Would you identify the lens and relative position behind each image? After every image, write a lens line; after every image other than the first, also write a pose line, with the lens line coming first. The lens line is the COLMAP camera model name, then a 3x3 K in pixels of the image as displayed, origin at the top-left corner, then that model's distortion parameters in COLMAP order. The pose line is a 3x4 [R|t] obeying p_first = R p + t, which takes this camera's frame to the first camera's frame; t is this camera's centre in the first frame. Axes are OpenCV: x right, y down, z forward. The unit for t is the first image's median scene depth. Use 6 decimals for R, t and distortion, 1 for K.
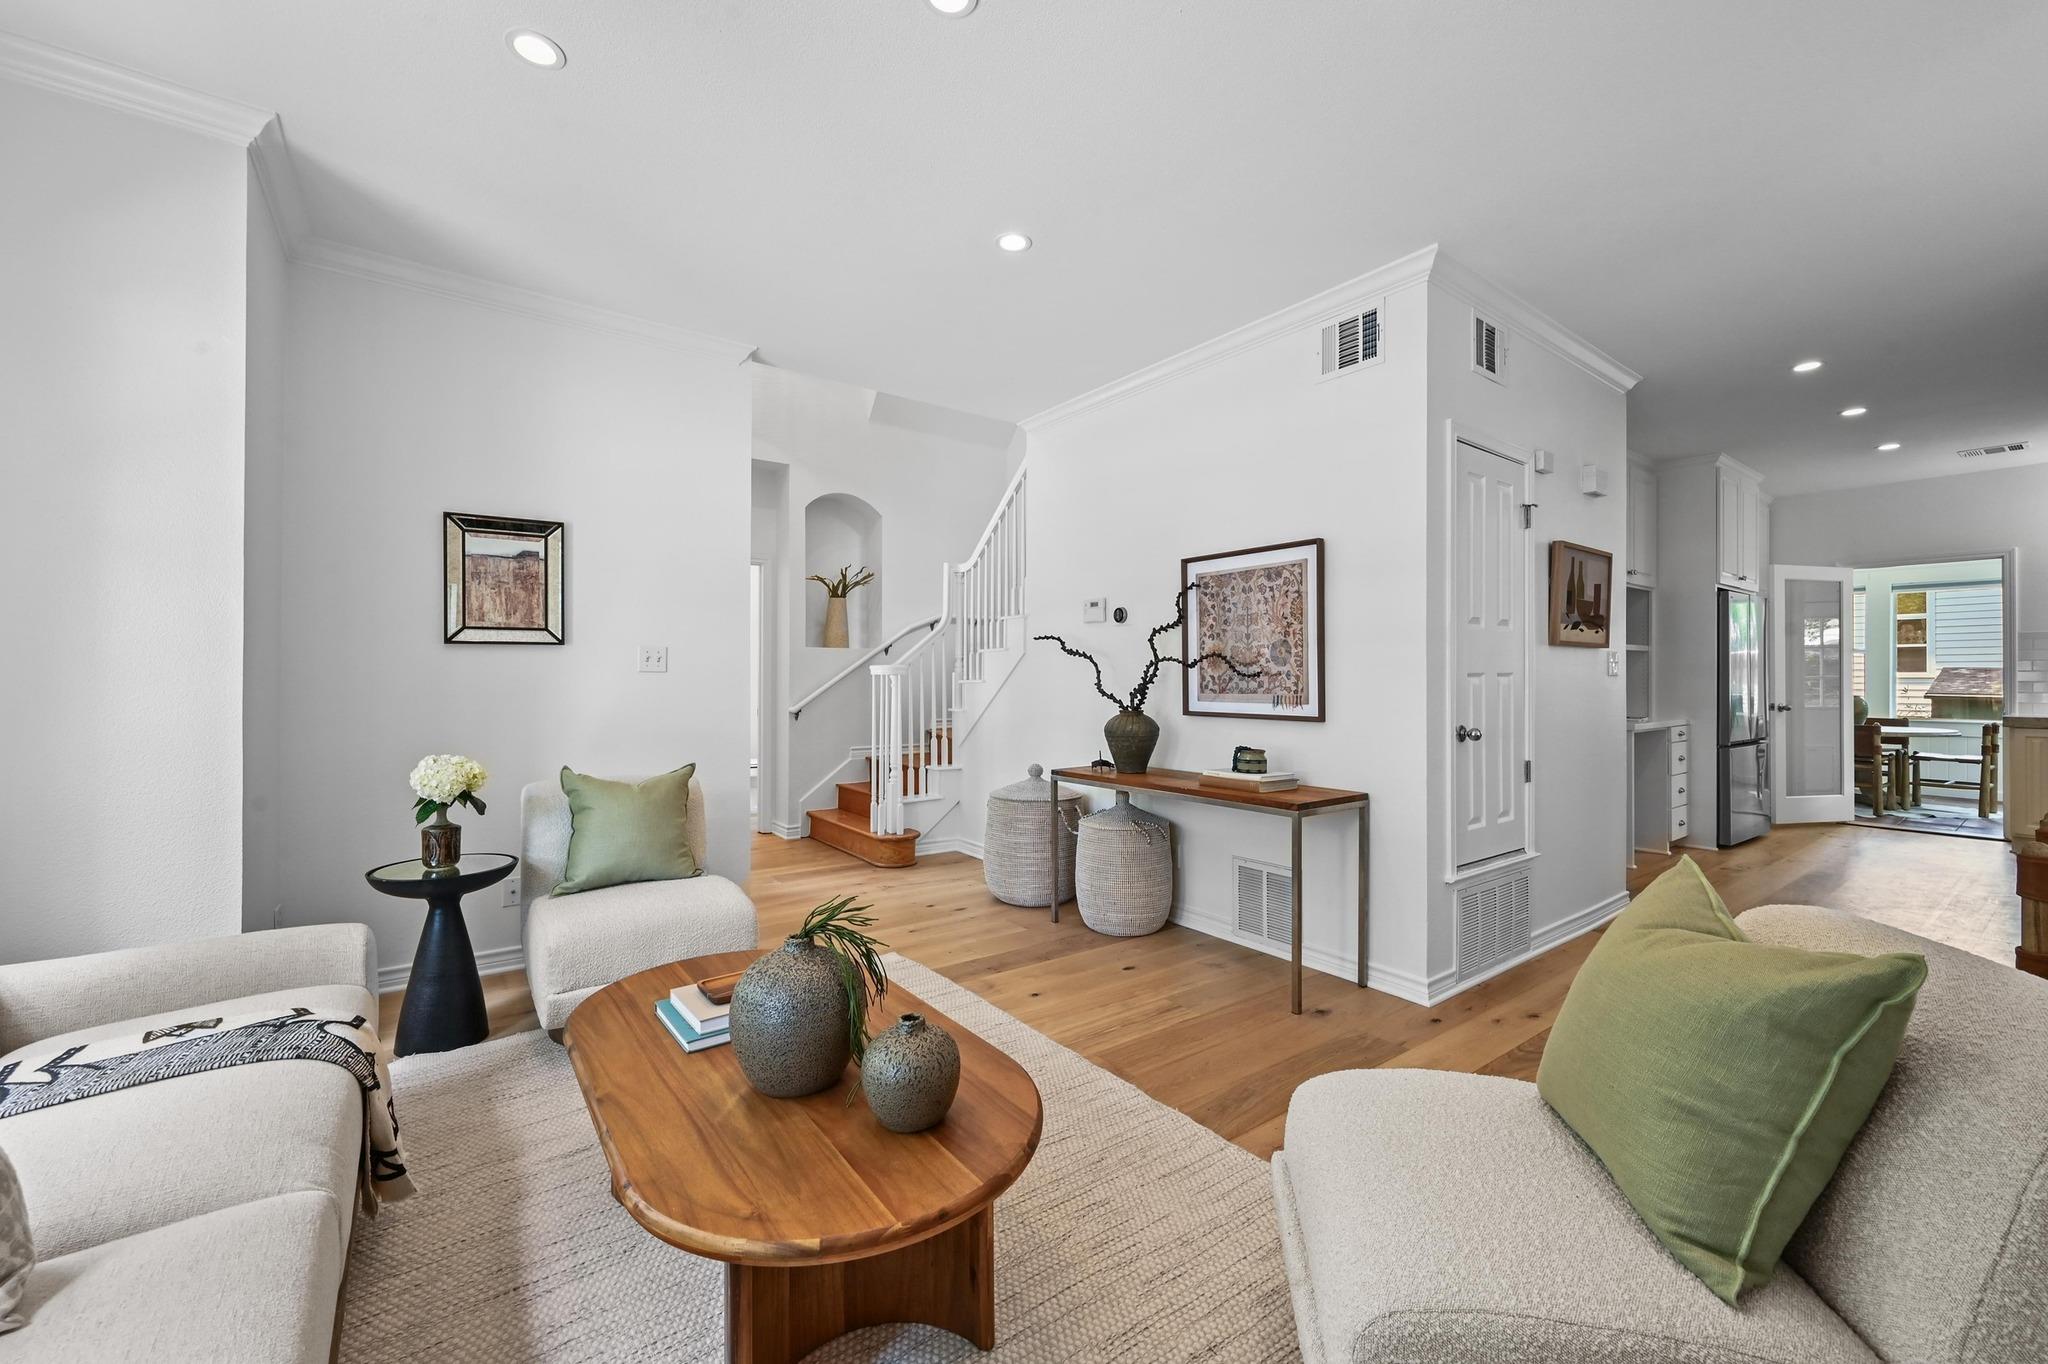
lens RADIAL K [[813.8, 0, 1027.1], [0, 813.8, 672.2], [0, 0, 1]] dist [-0.000168, 0.000109]
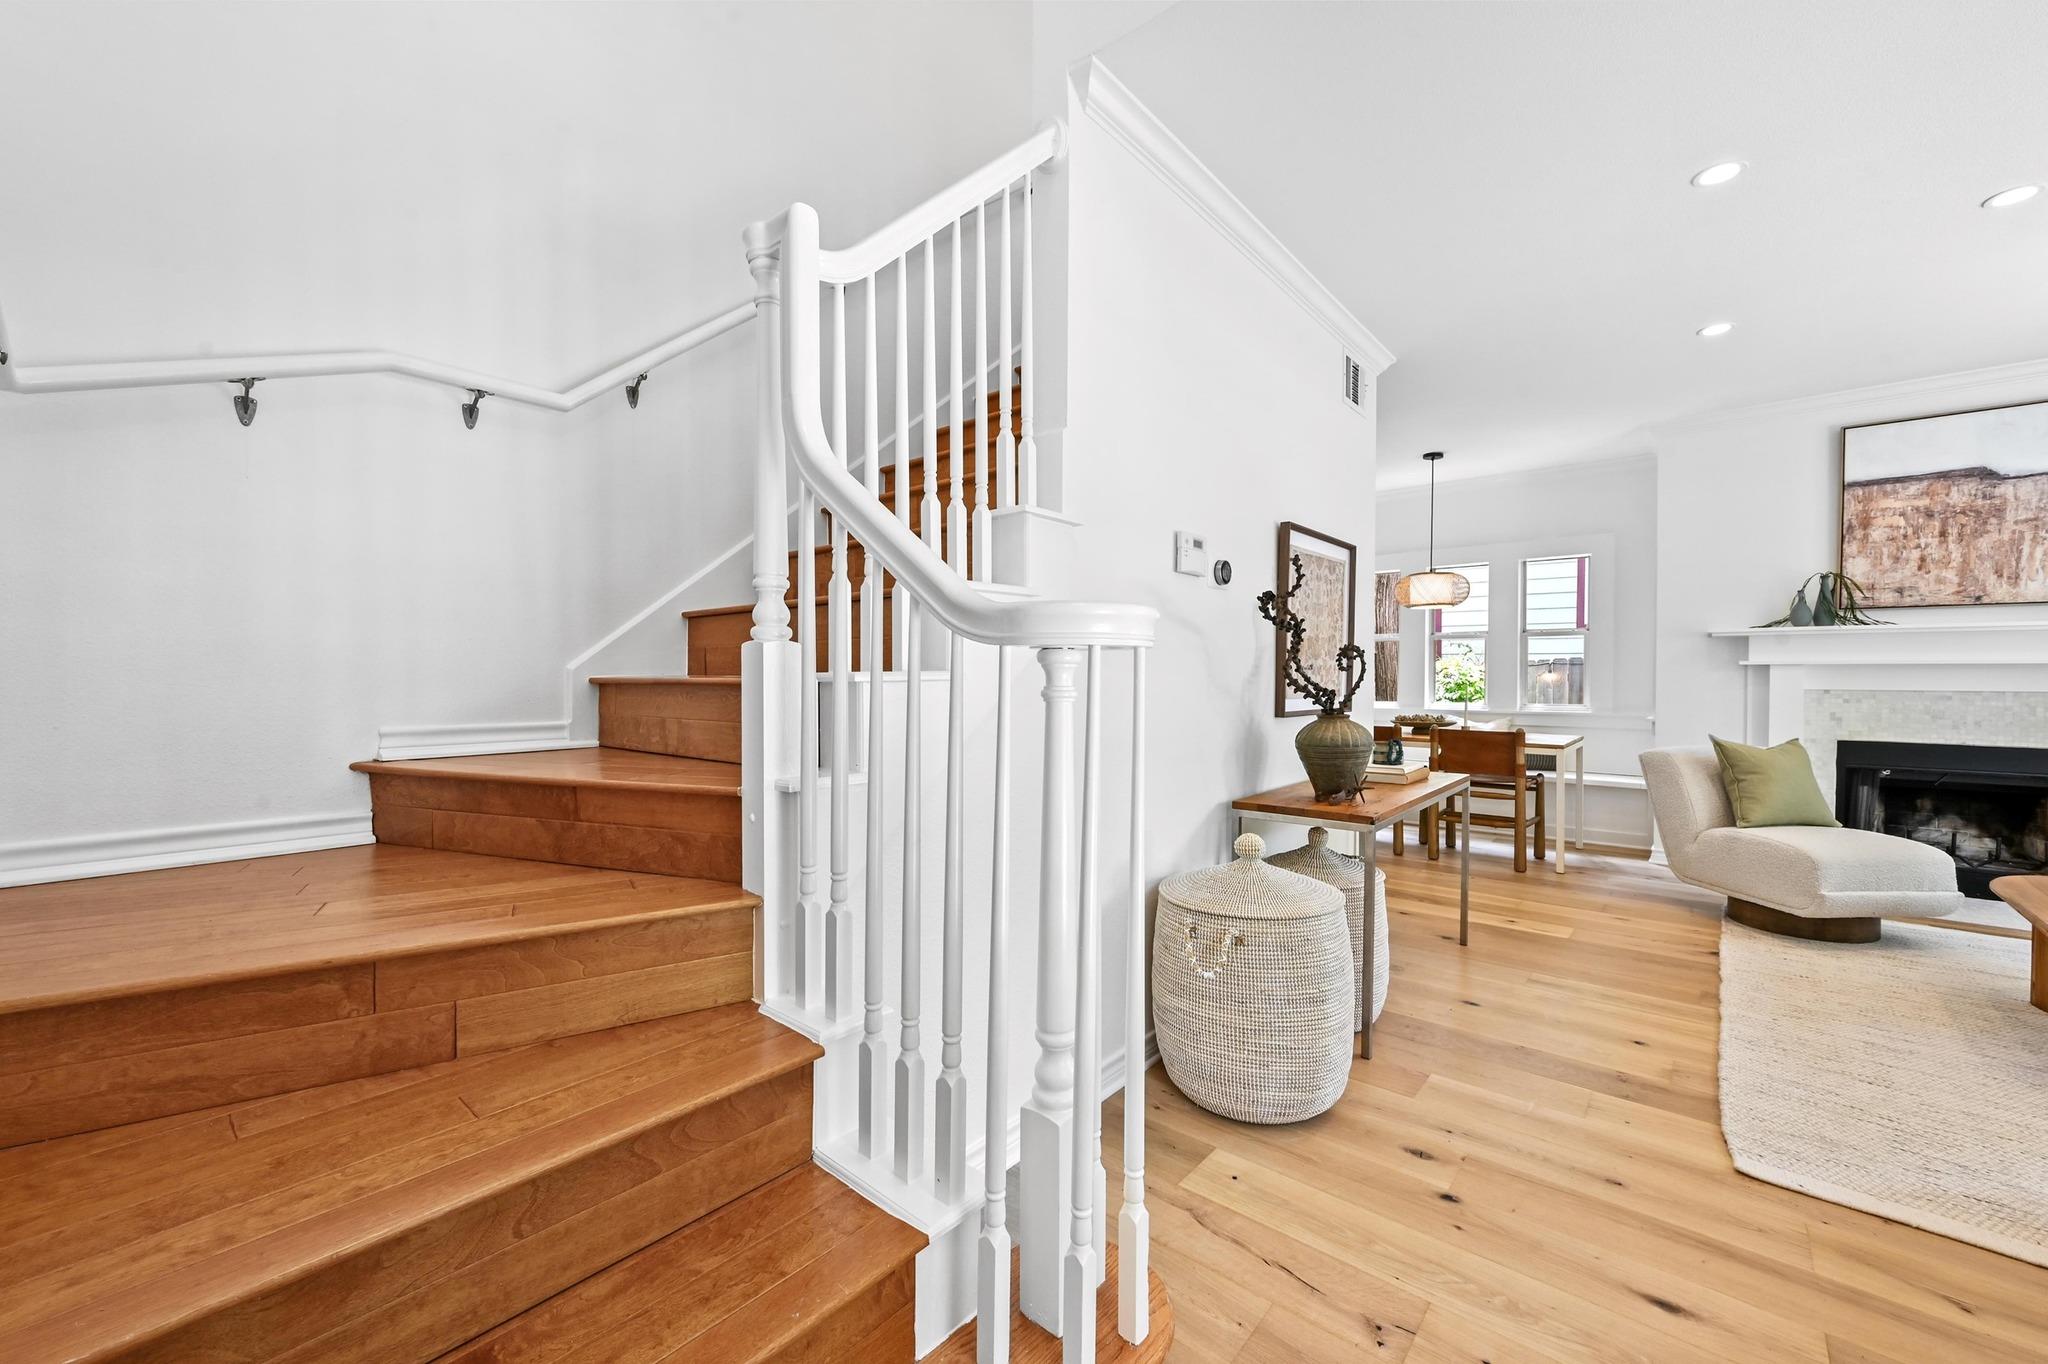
lens RADIAL K [[806.3, 0, 1024.2], [0, 806.3, 683.8], [0, 0, 1]] dist [0.000263, 0.000172]
pose [[-0.219300, -0.013105, 0.975569, -0.365326], [-0.009894, 0.999888, 0.011207, 0.008594], [-0.975607, -0.007195, -0.219405, 0.991106]]
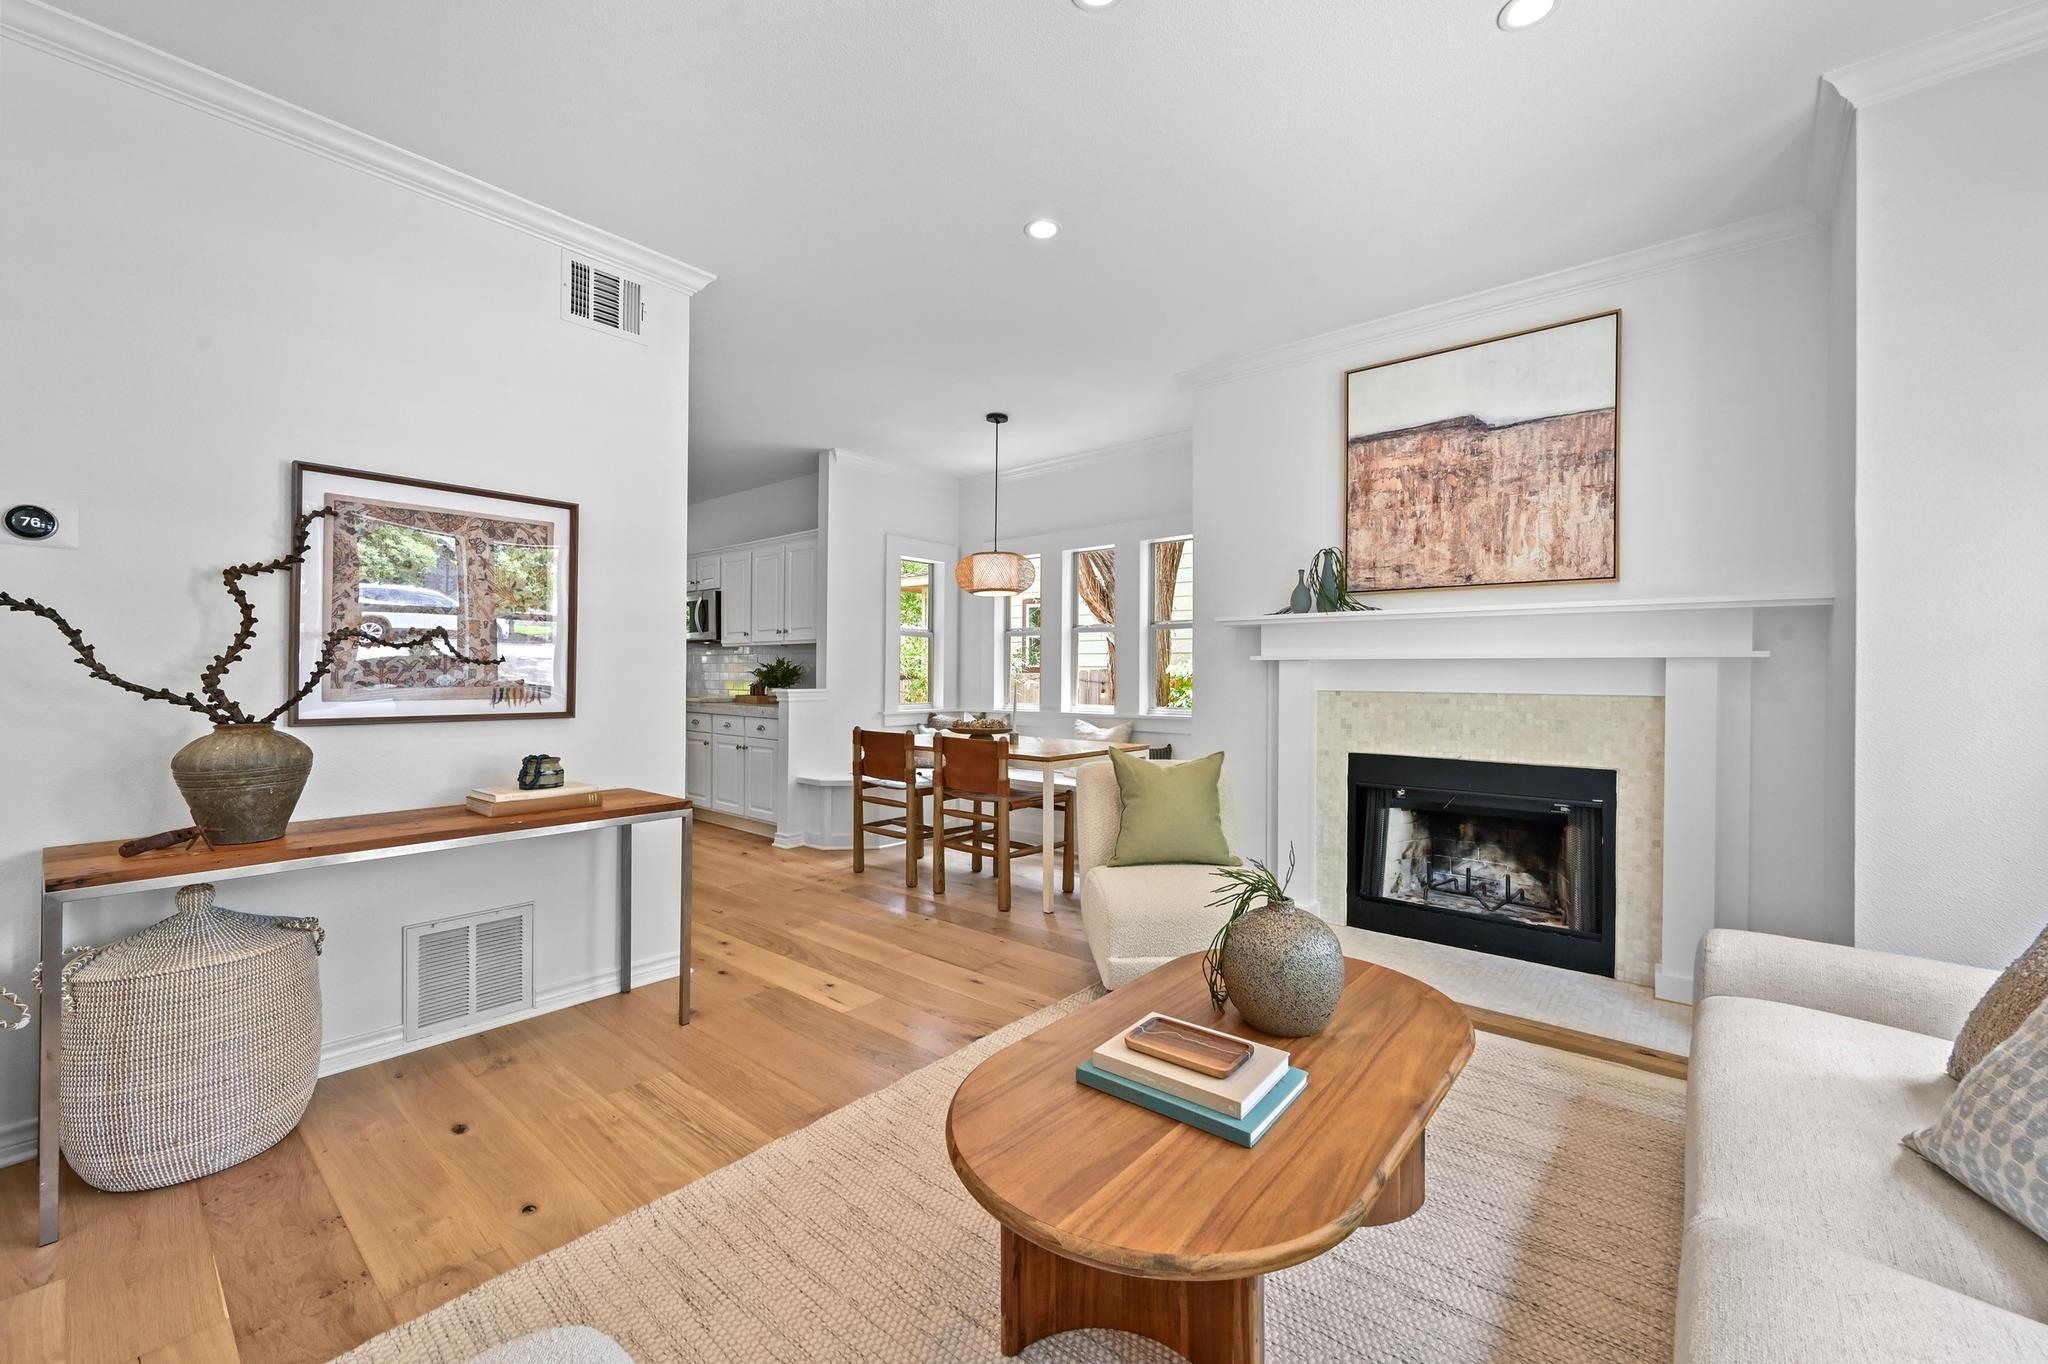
lens RADIAL K [[813.8, 0, 1027.1], [0, 813.8, 672.2], [0, 0, 1]] dist [-0.000168, 0.000109]
pose [[-0.227779, 0.000167, 0.973713, -0.346767], [-0.013064, 0.999909, -0.003227, 0.005893], [-0.973625, -0.013455, -0.227757, 0.430584]]
